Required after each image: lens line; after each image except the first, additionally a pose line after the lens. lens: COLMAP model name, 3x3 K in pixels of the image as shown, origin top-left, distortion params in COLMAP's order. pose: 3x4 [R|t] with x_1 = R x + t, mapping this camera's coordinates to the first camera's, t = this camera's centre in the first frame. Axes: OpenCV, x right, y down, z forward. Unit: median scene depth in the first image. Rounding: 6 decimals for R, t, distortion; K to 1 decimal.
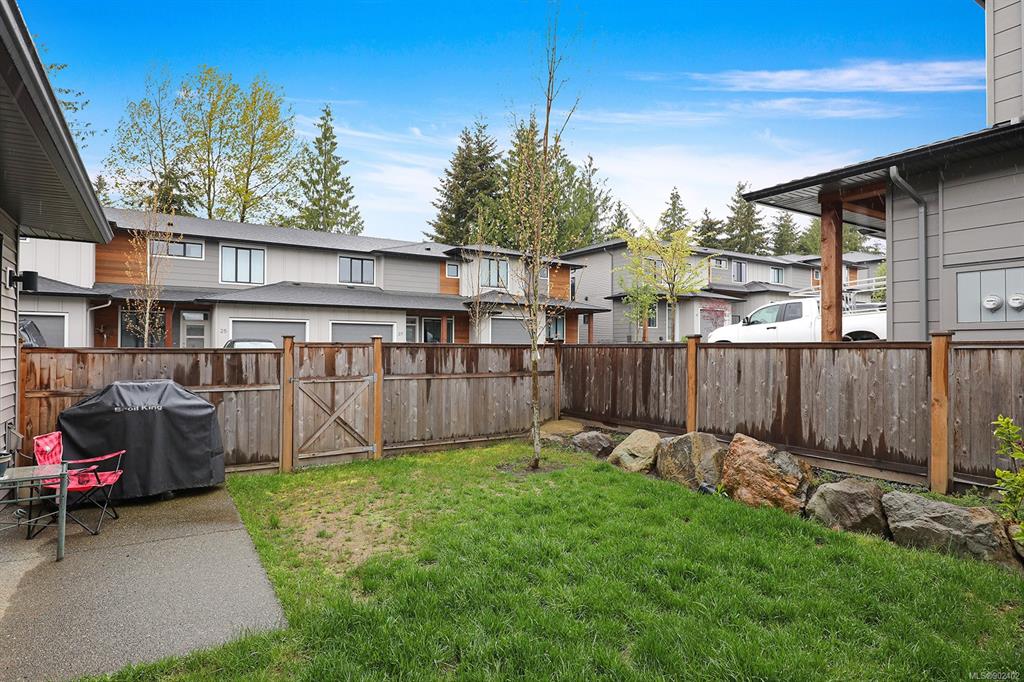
lens RADIAL K [[564.9, 0, 520.2], [0, 564.9, 343.4], [0, 0, 1]] dist [-0.006546, -0.000476]
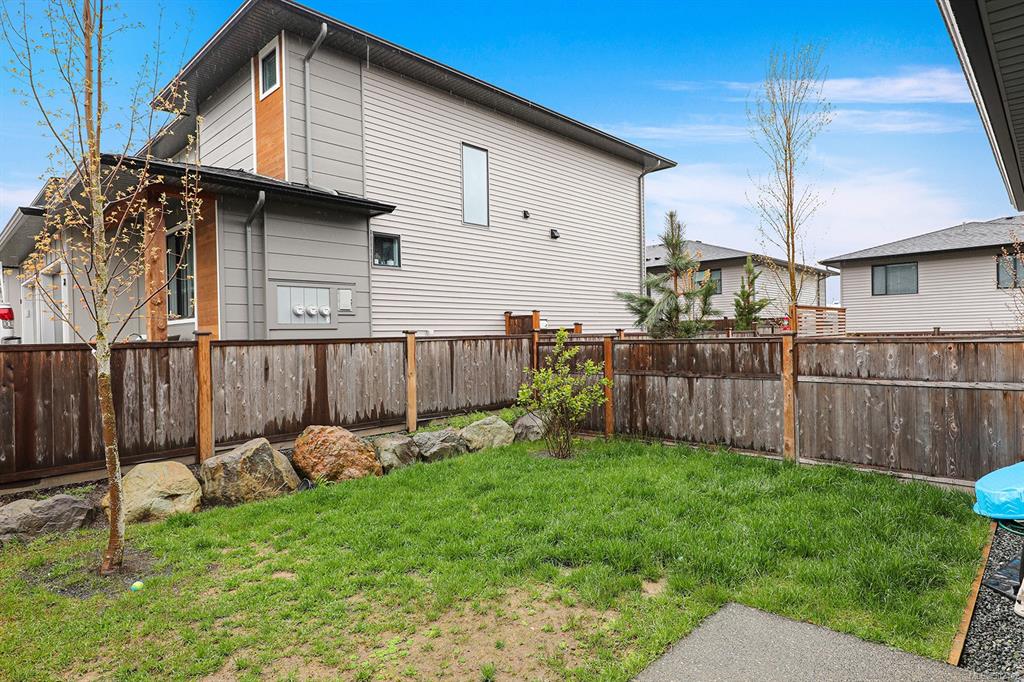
lens RADIAL K [[564.9, 0, 517.6], [0, 564.9, 339.2], [0, 0, 1]] dist [-0.006546, -0.000476]
pose [[-0.238396, -0.003518, 0.971162, -0.678067], [0.012964, 0.999893, 0.006804, -0.003158], [-0.971081, 0.014212, -0.238325, 0.823747]]
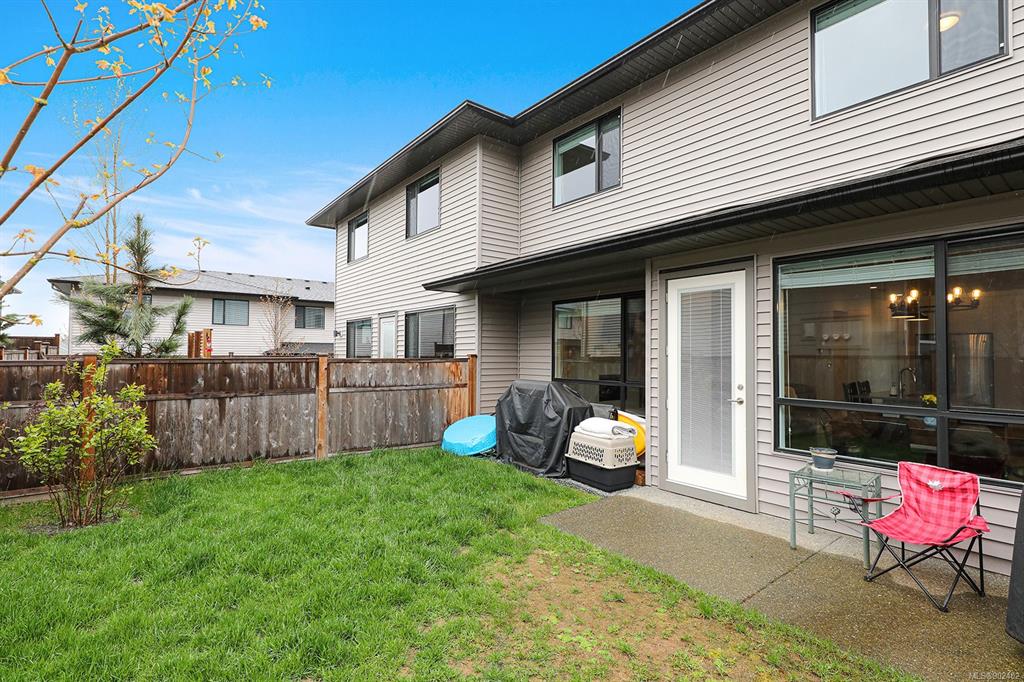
lens RADIAL K [[481.6, 0, 513.0], [0, 481.6, 343.8], [0, 0, 1]] dist [0.001737, 0.000172]
pose [[-0.995690, -0.009992, -0.092205, -0.102292], [-0.007339, 0.999550, -0.029070, 0.003505], [0.092454, -0.028268, -0.995316, 1.246161]]
